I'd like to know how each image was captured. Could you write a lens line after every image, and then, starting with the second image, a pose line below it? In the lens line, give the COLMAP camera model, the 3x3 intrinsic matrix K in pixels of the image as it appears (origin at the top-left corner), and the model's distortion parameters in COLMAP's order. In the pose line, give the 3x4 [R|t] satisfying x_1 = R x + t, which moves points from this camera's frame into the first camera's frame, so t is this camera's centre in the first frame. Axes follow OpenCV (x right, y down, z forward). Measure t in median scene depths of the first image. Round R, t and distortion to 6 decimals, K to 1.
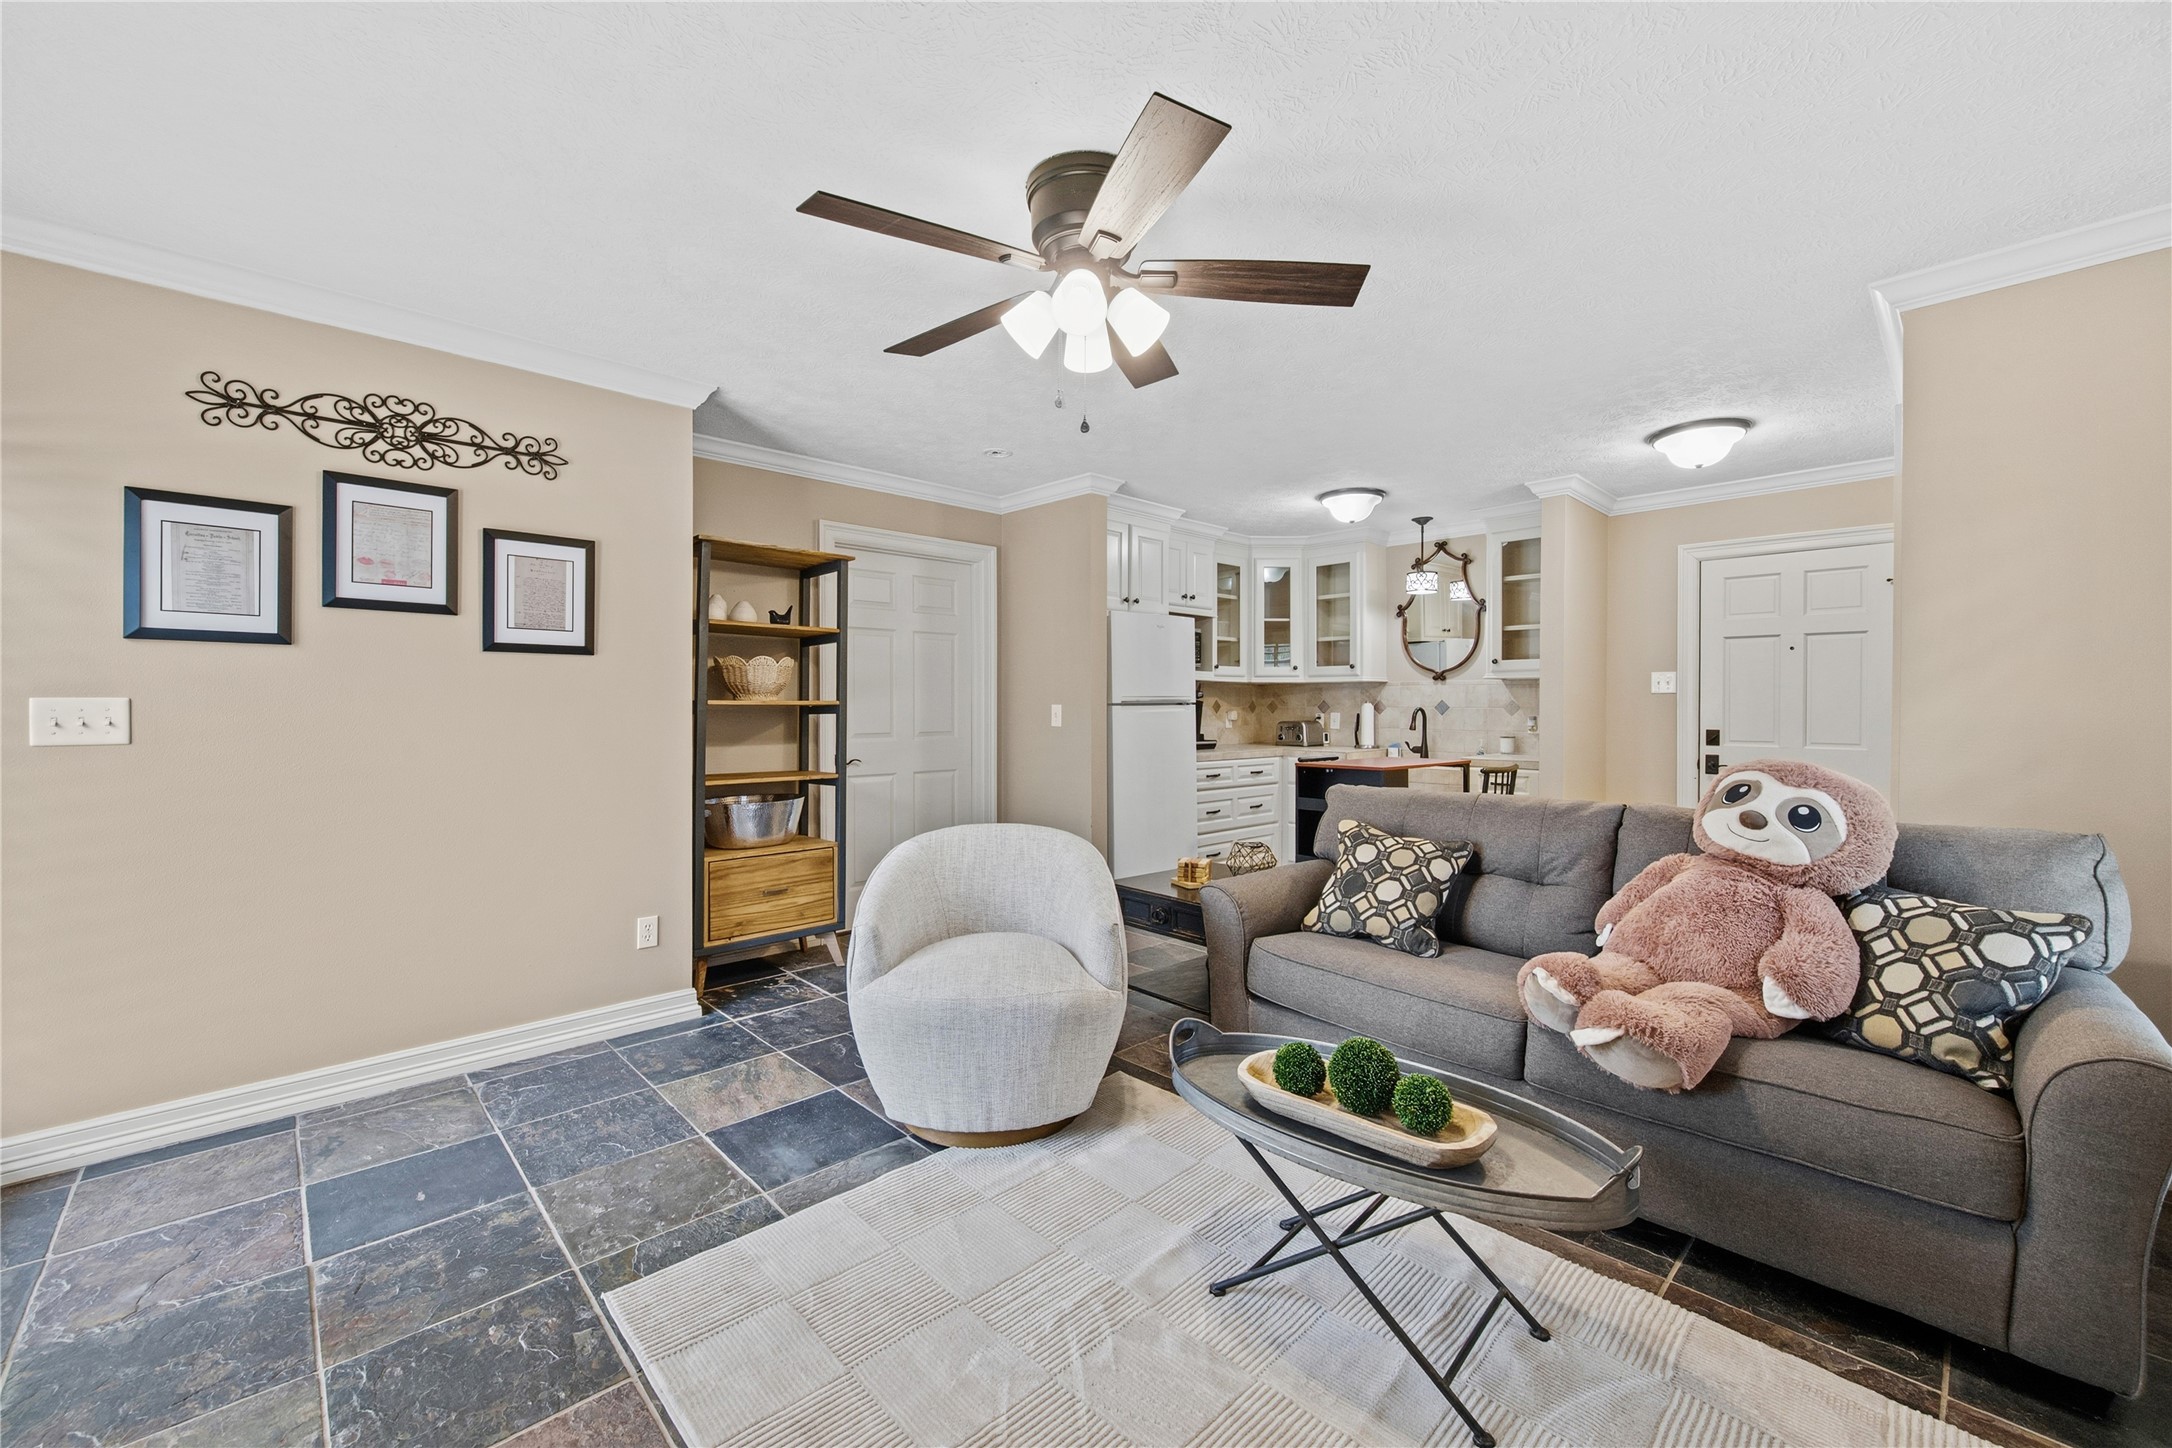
lens RADIAL K [[872.4, 0, 1089.4], [0, 872.4, 713.0], [0, 0, 1]] dist [-0.003605, 0.000233]
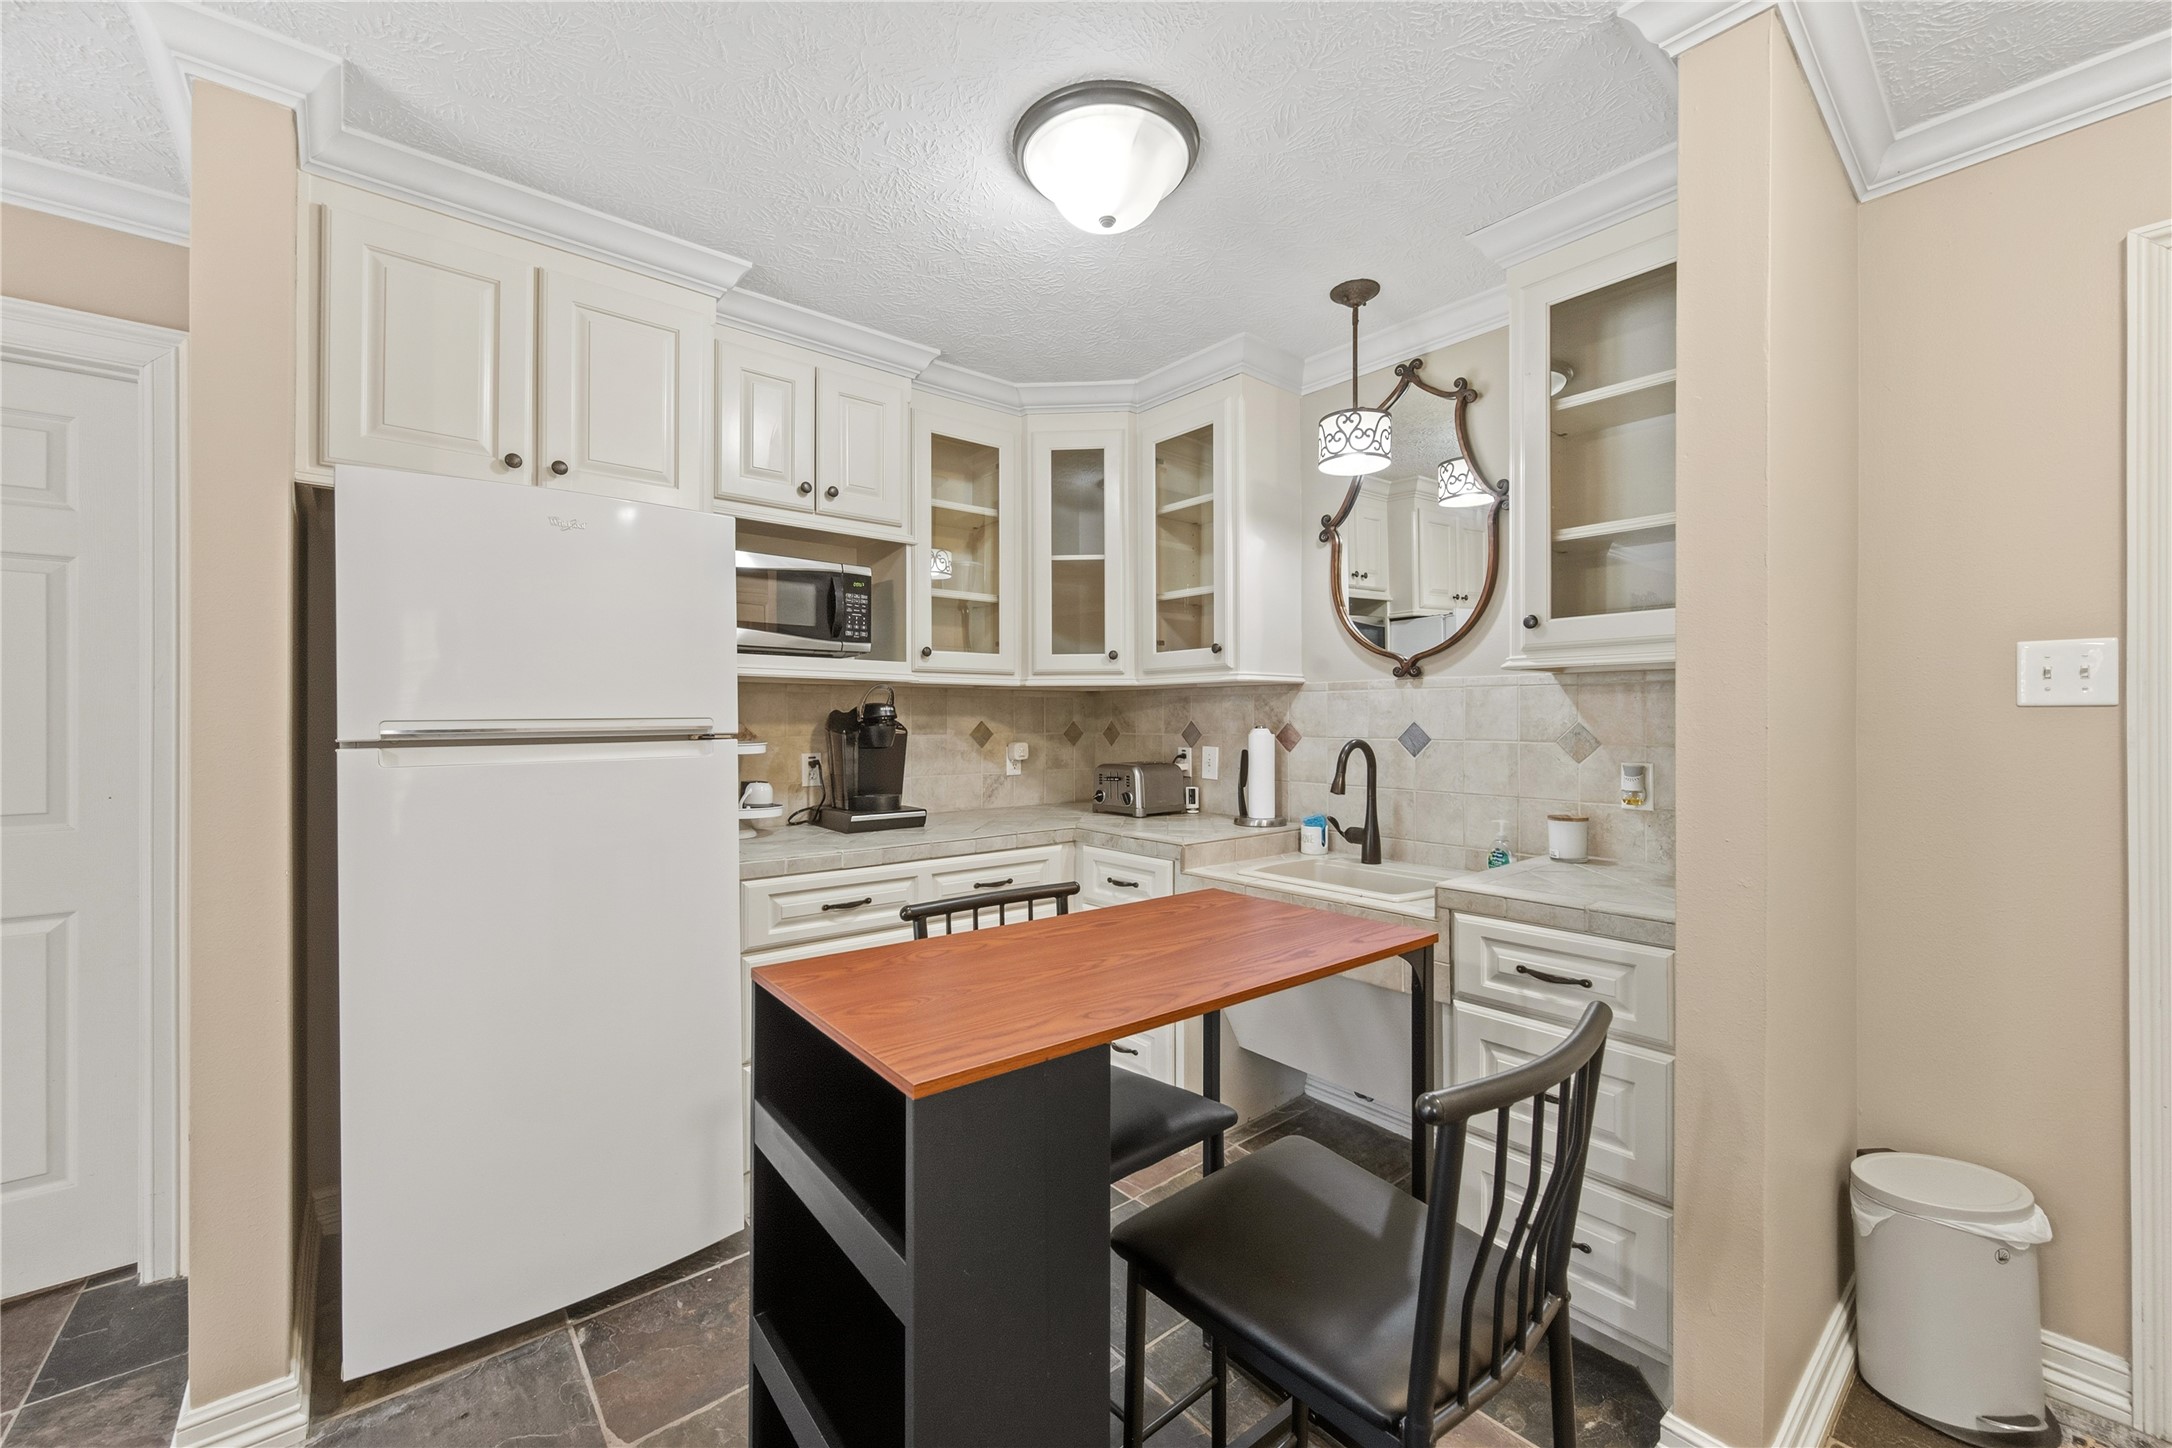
lens RADIAL K [[872.4, 0, 1084.9], [0, 872.4, 719.8], [0, 0, 1]] dist [-0.003605, 0.000233]
pose [[0.998048, -0.002463, -0.062408, 0.257682], [0.001871, 0.999953, -0.009548, -0.011675], [0.062429, 0.009413, 0.998005, 0.532807]]
